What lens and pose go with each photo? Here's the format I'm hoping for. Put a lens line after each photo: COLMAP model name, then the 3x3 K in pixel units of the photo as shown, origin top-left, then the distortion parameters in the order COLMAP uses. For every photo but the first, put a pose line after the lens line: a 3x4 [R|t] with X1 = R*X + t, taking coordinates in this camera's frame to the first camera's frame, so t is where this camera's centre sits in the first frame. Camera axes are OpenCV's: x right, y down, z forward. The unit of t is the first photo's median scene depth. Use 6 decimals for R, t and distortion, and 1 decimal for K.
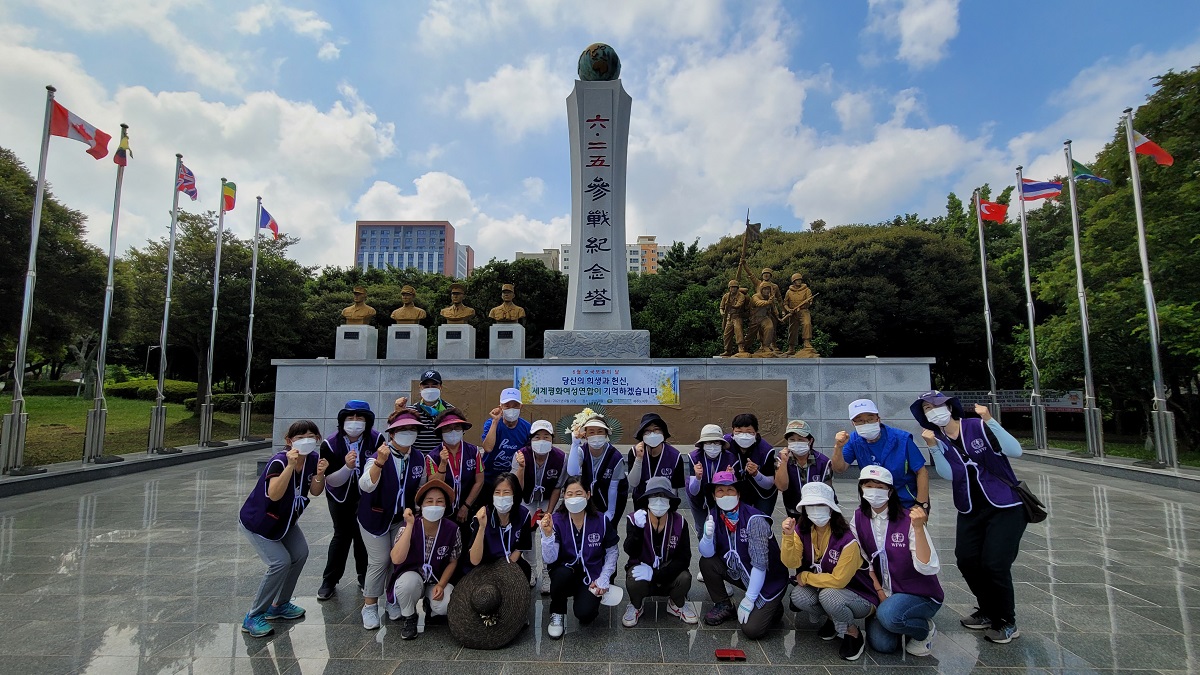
lens RADIAL K [[487.3, 0, 595.4], [0, 487.3, 333.0], [0, 0, 1]] dist [0.002173, 0.000346]
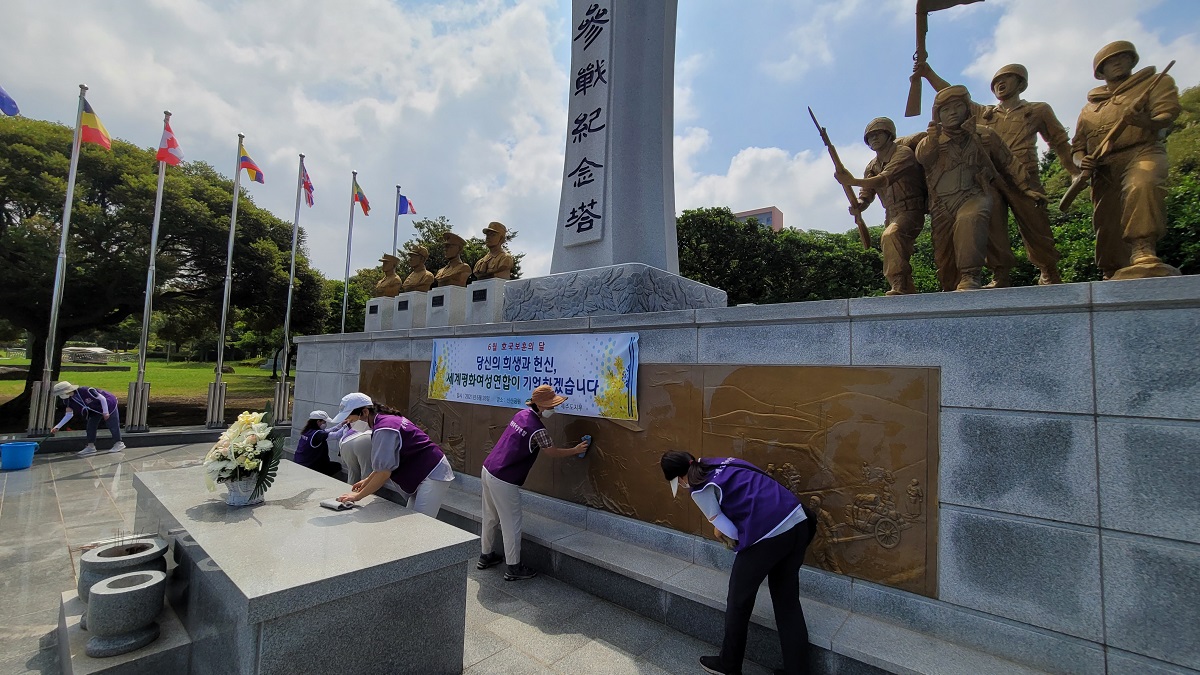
lens RADIAL K [[487.3, 0, 608.6], [0, 487.3, 330.7], [0, 0, 1]] dist [0.002173, 0.000346]
pose [[0.782987, -0.029477, -0.621339, 0.364945], [0.042986, 0.999053, 0.006774, 0.054987], [0.620551, -0.032013, 0.783512, 0.562109]]
